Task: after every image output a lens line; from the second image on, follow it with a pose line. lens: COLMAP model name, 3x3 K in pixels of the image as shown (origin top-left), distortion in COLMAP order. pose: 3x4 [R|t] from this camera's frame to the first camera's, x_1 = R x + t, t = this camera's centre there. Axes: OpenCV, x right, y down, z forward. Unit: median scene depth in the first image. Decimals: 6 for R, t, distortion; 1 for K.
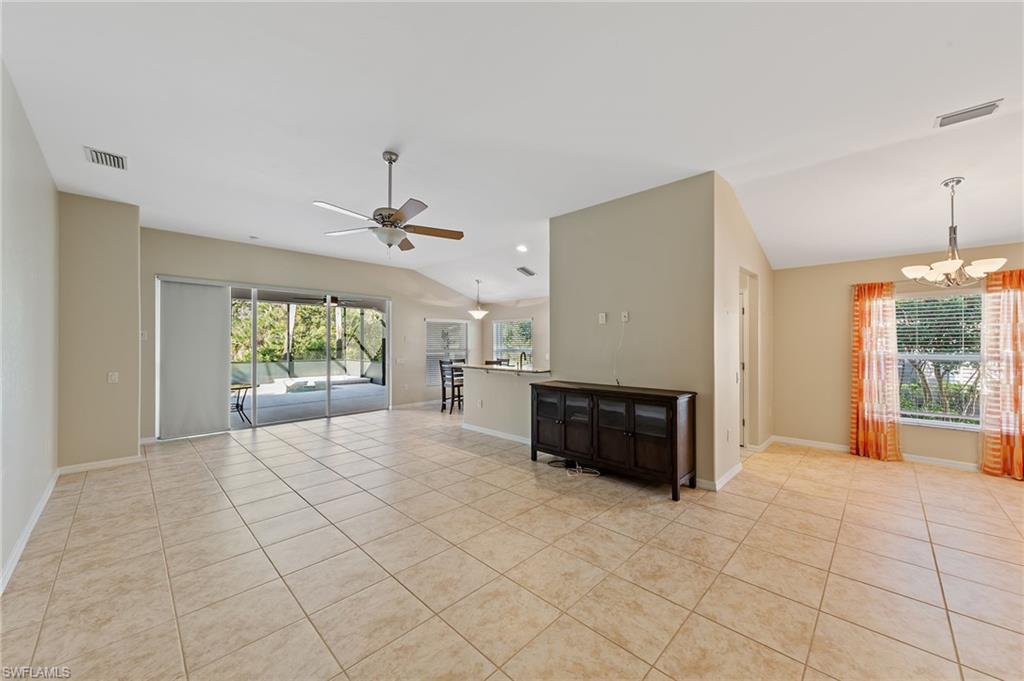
lens RADIAL K [[378.2, 0, 512.4], [0, 378.2, 343.3], [0, 0, 1]] dist [0.006387, -0.000078]
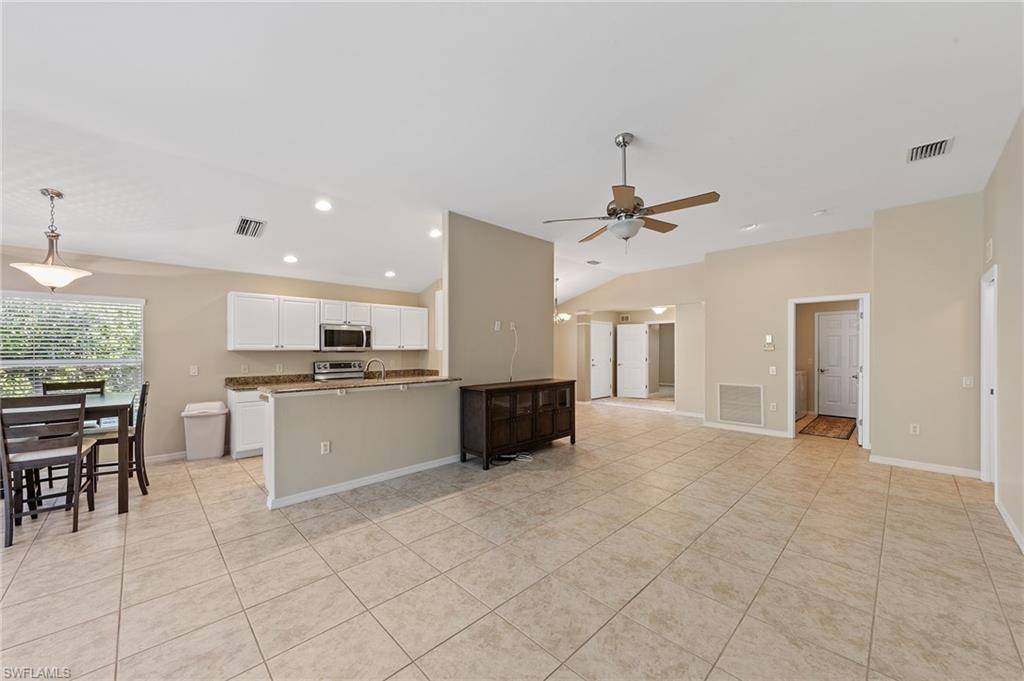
lens RADIAL K [[382.6, 0, 512.5], [0, 382.6, 348.0], [0, 0, 1]] dist [0.008853, -0.000141]
pose [[0.019610, 0.001695, 0.999806, -1.018983], [-0.000187, 0.999999, -0.001691, 0.003832], [-0.999808, -0.000154, 0.019610, 1.022330]]
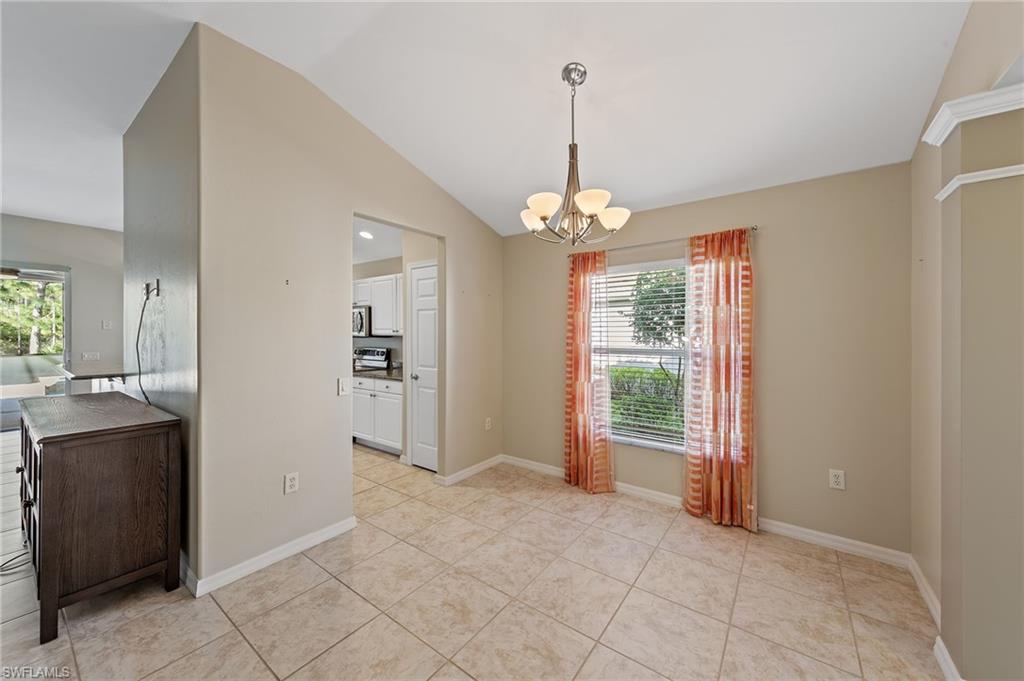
lens RADIAL K [[377.2, 0, 514.1], [0, 377.2, 332.8], [0, 0, 1]] dist [0.007200, -0.000290]
pose [[0.989981, 0.002796, 0.141175, 0.813328], [-0.002987, 0.999995, 0.001140, -0.001434], [-0.141171, -0.001550, 0.989984, 0.335648]]
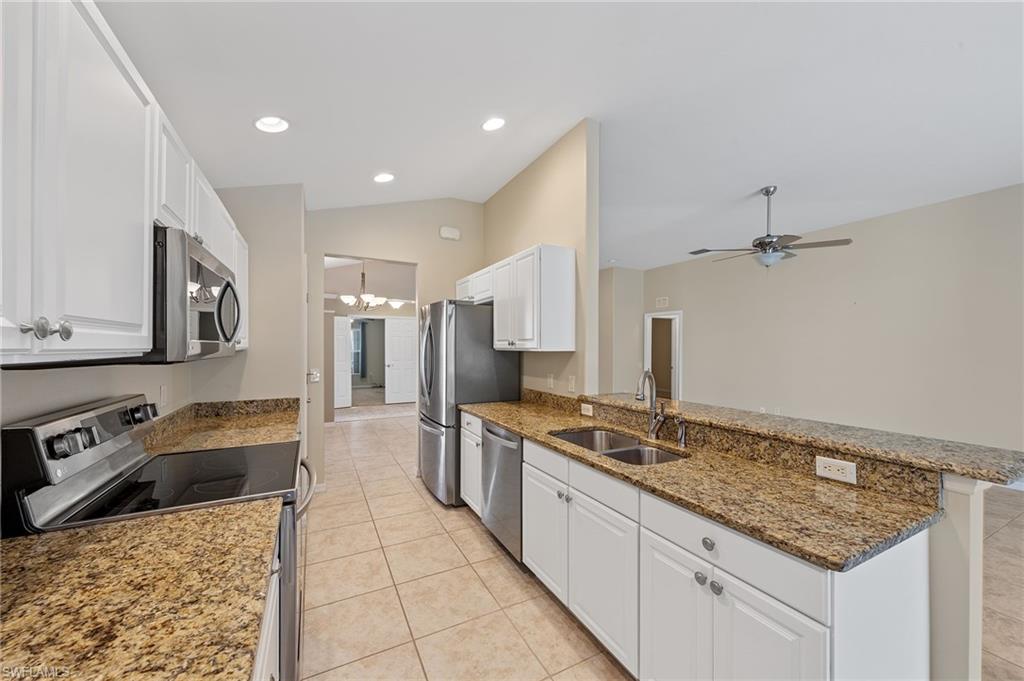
lens RADIAL K [[384.1, 0, 521.9], [0, 384.1, 345.9], [0, 0, 1]] dist [0.000899, 0.000004]
pose [[-0.957835, -0.001177, 0.287316, 0.054434], [-0.001928, 0.999995, -0.002330, 0.002976], [-0.287312, -0.002785, -0.957833, 1.951915]]
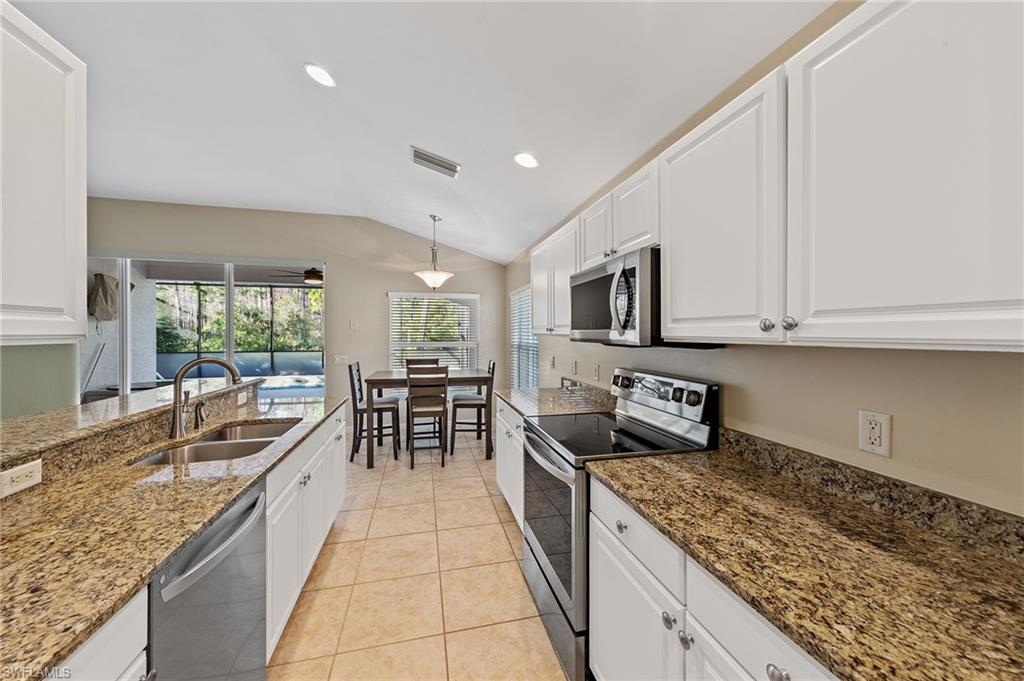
lens RADIAL K [[375.8, 0, 512.8], [0, 375.8, 336.4], [0, 0, 1]] dist [0.007927, -0.000433]
pose [[0.851900, 0.005335, -0.523677, 0.596801], [0.000750, 0.999935, 0.011407, 0.000486], [0.523704, -0.010110, 0.851840, 1.228866]]
